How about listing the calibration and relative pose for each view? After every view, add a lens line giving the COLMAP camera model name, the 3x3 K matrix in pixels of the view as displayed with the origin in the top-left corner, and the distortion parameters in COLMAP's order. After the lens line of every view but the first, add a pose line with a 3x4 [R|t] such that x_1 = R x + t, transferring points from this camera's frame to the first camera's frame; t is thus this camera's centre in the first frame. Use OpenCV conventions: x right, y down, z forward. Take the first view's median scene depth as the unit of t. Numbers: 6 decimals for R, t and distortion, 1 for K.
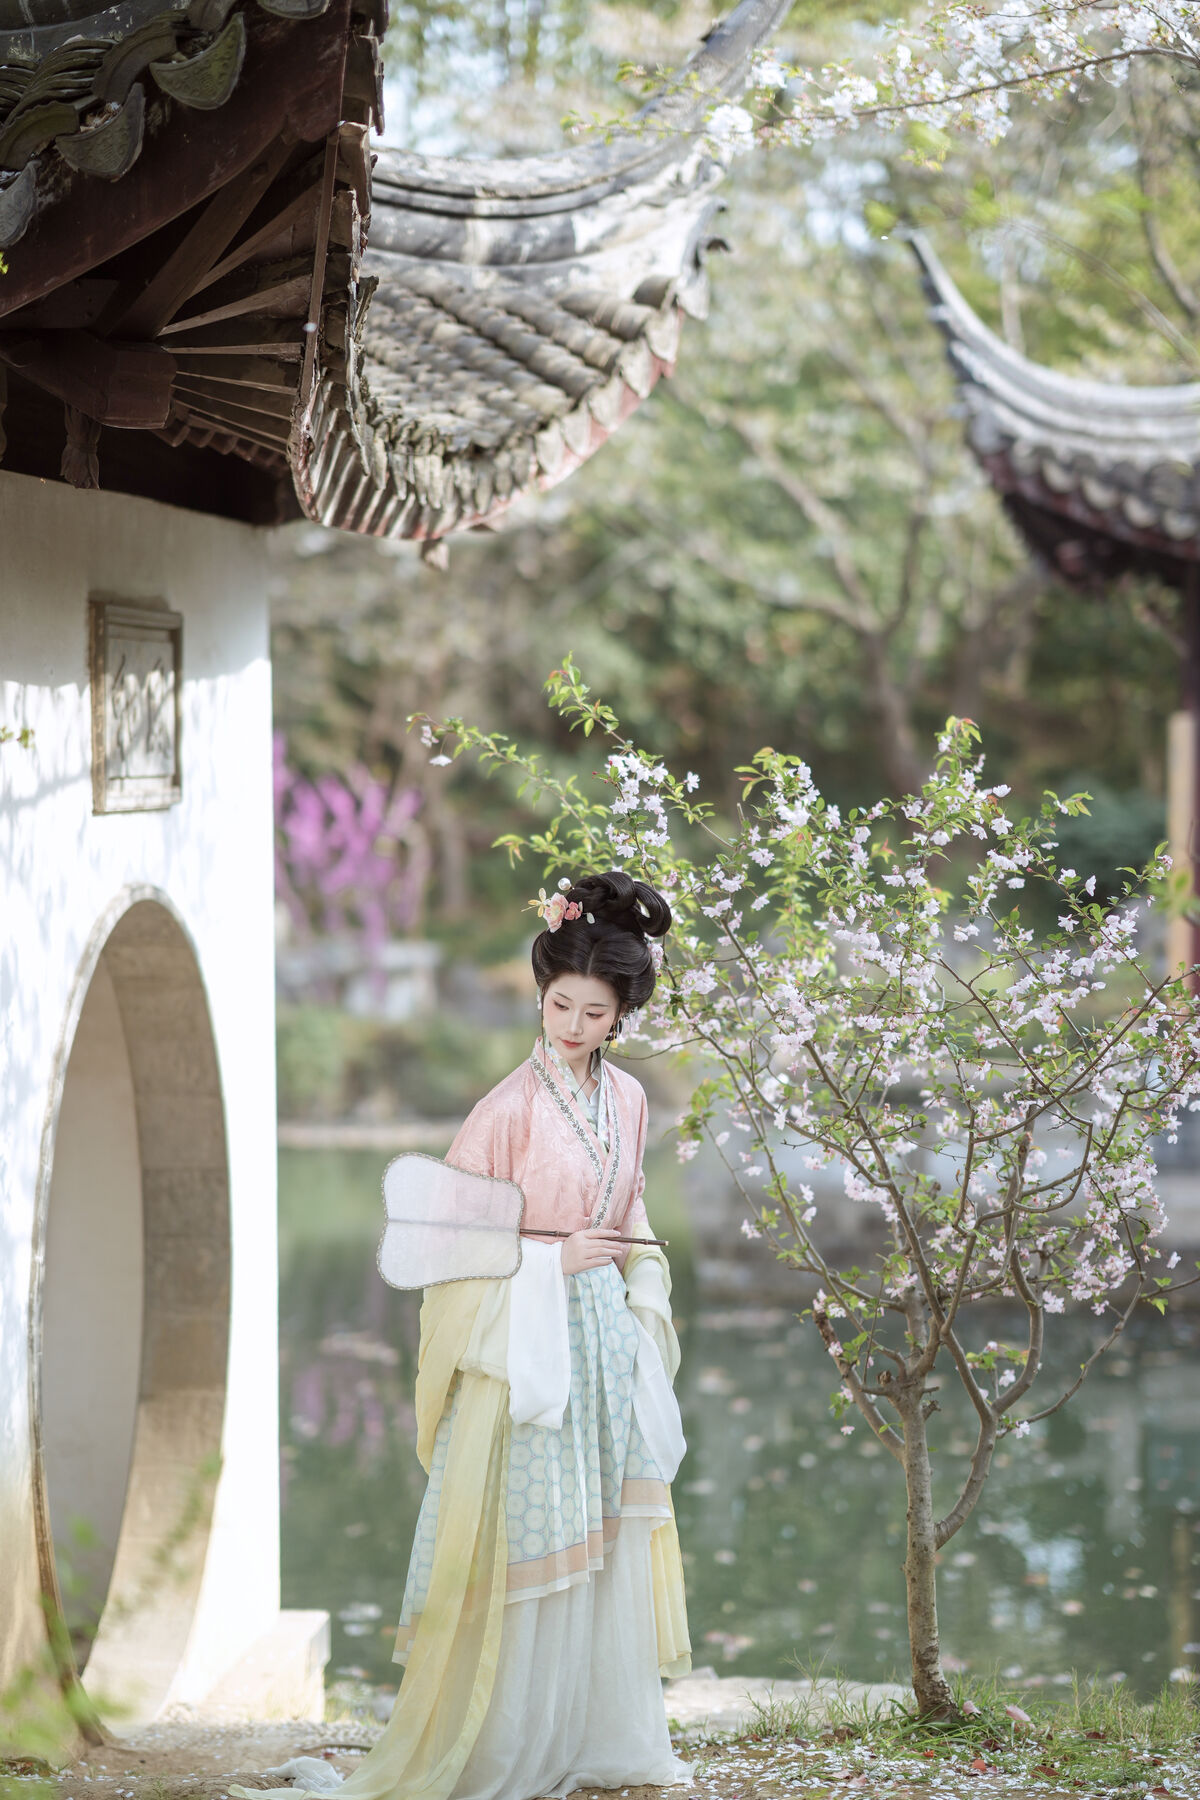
lens RADIAL K [[4372.6, 0, 600.0], [0, 4372.6, 900.0], [0, 0, 1]] dist [0.032353, -0.042429]
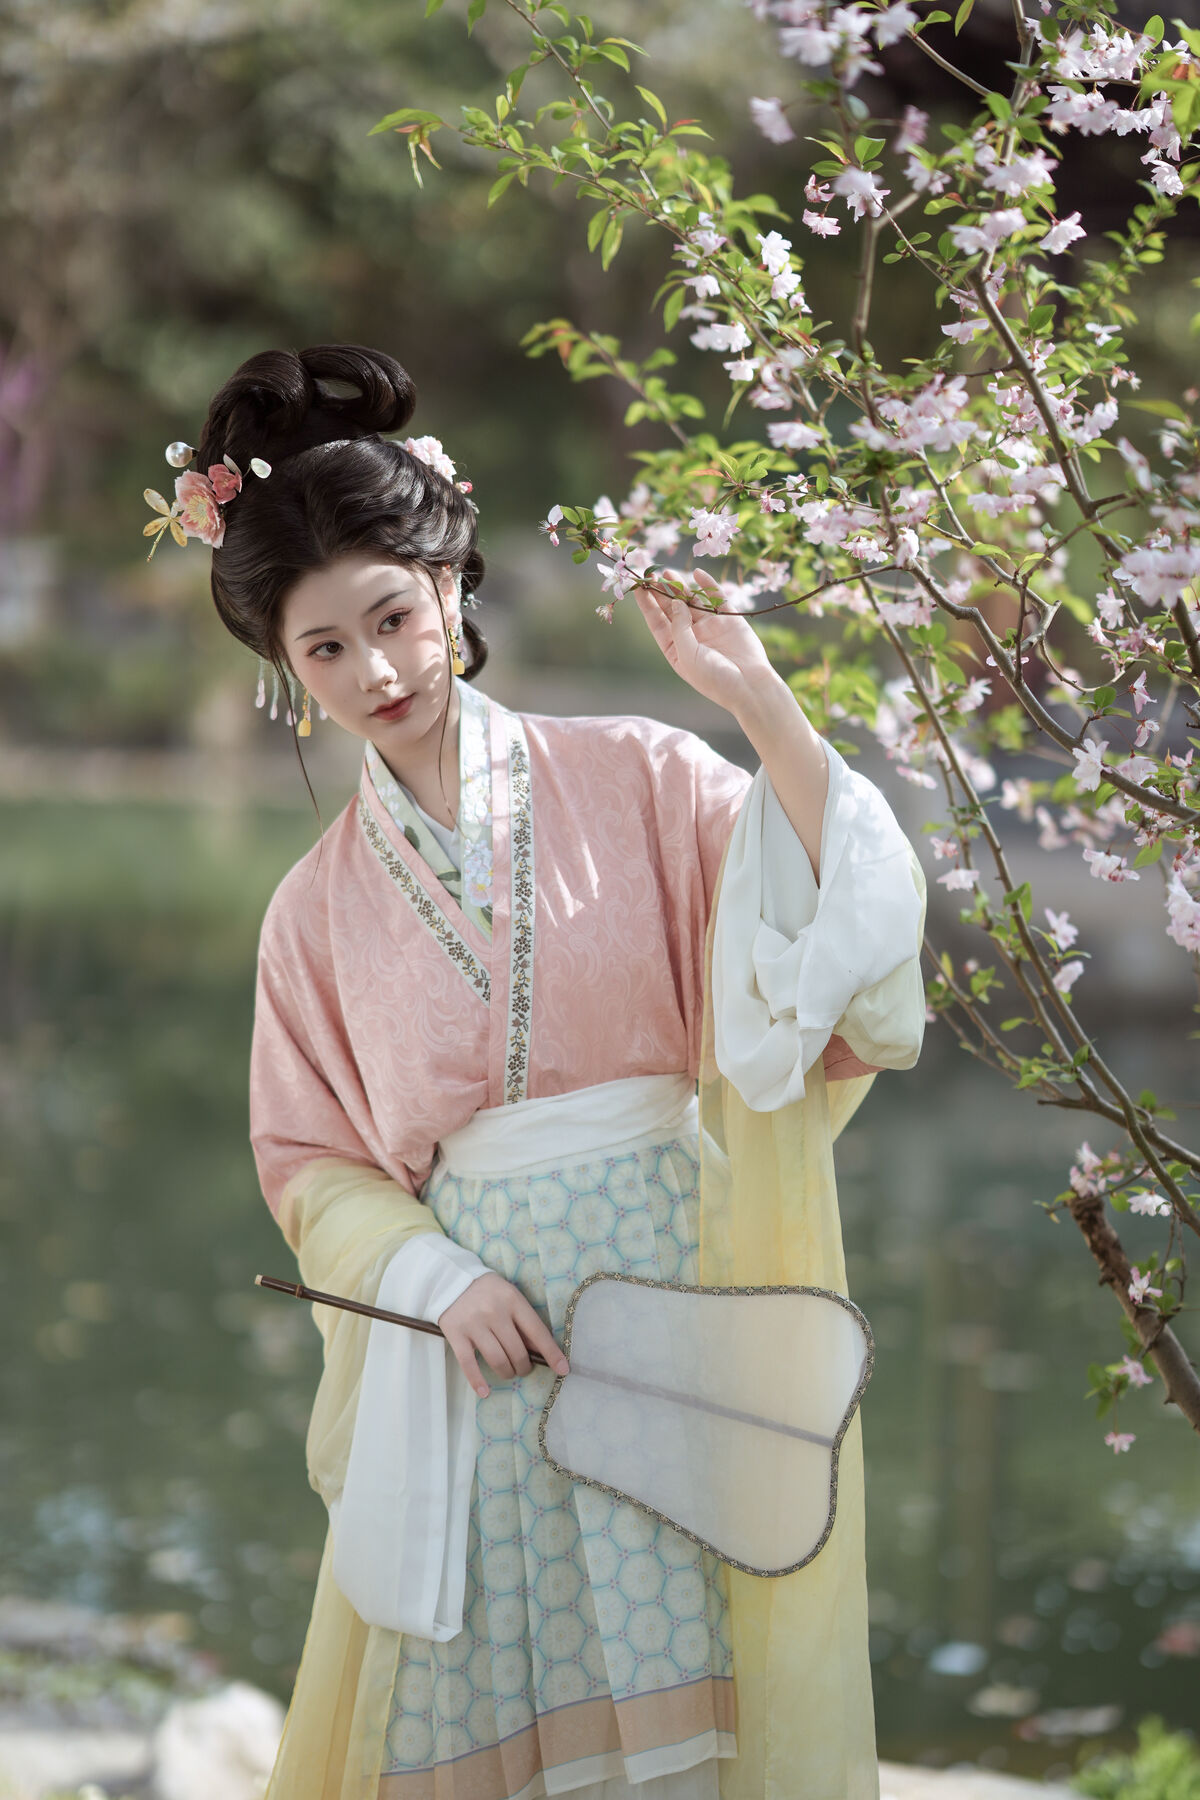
lens RADIAL K [[4372.6, 0, 600.0], [0, 4372.6, 900.0], [0, 0, 1]] dist [0.032353, -0.042429]
pose [[0.995572, 0.015811, 0.092667, -0.041165], [-0.023290, 0.996507, 0.080198, 0.029184], [-0.091076, -0.082001, 0.992462, 0.559597]]
